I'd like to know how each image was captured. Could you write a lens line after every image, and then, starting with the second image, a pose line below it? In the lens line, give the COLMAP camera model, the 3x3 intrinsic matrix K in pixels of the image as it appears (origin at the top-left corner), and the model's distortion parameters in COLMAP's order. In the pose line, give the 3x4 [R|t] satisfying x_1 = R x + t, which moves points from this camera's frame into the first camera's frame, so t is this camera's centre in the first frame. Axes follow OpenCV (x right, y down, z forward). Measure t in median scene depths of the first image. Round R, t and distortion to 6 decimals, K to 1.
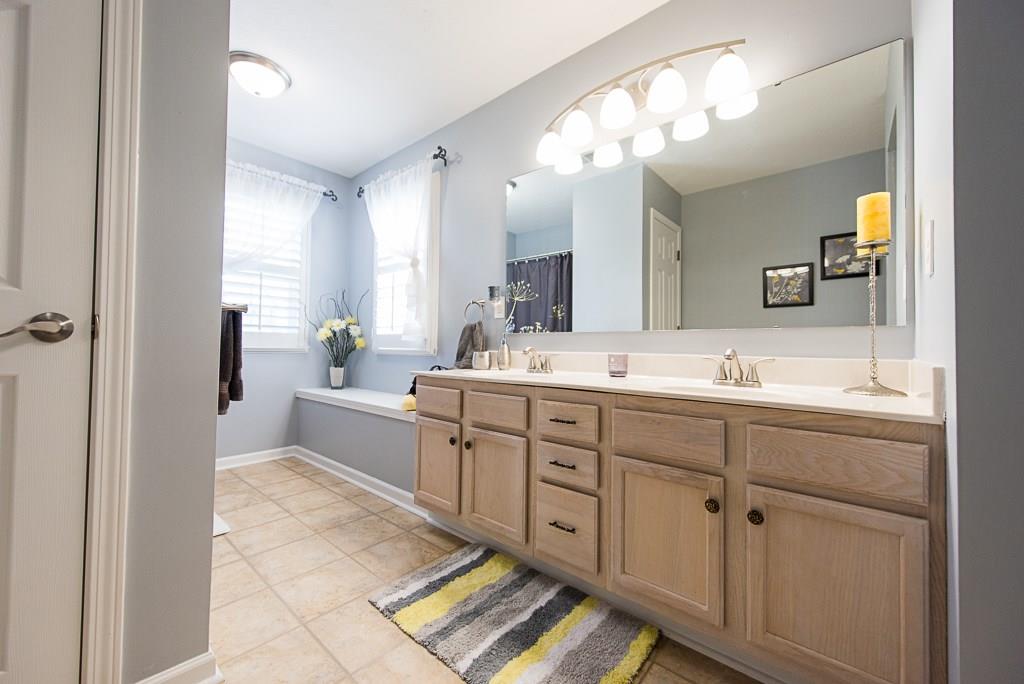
lens RADIAL K [[397.4, 0, 509.3], [0, 397.4, 341.5], [0, 0, 1]] dist [0.011152, -0.004961]
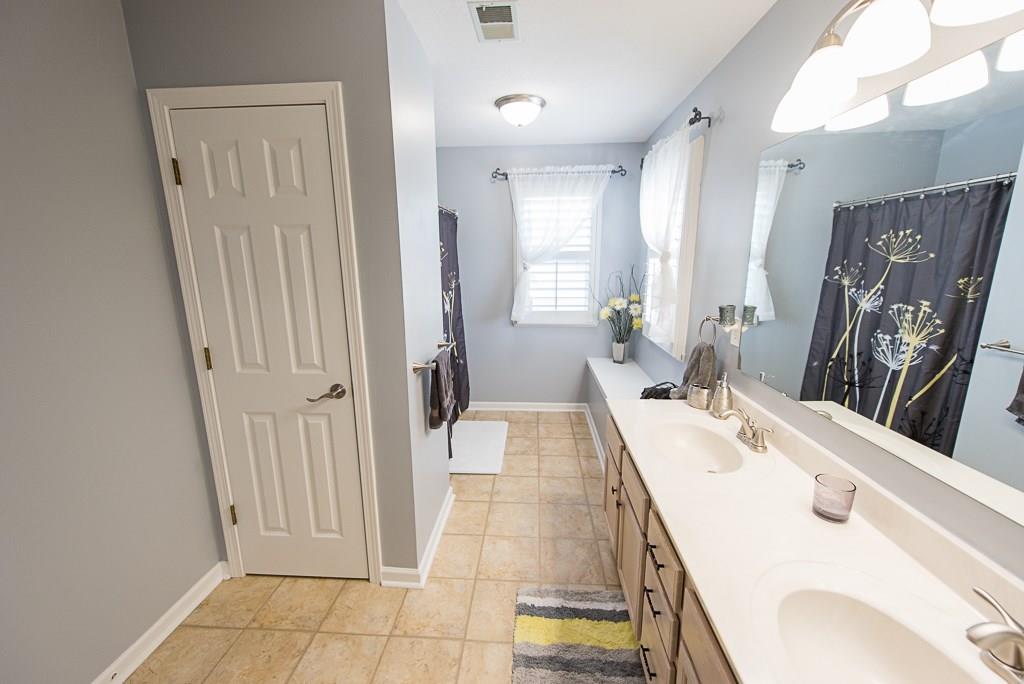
lens RADIAL K [[397.4, 0, 509.3], [0, 397.4, 341.5], [0, 0, 1]] dist [0.011152, -0.004961]
pose [[0.607151, 0.146290, -0.781004, 0.237851], [0.029324, 0.978111, 0.206006, -0.182176], [0.794045, -0.147979, 0.589571, 0.157029]]
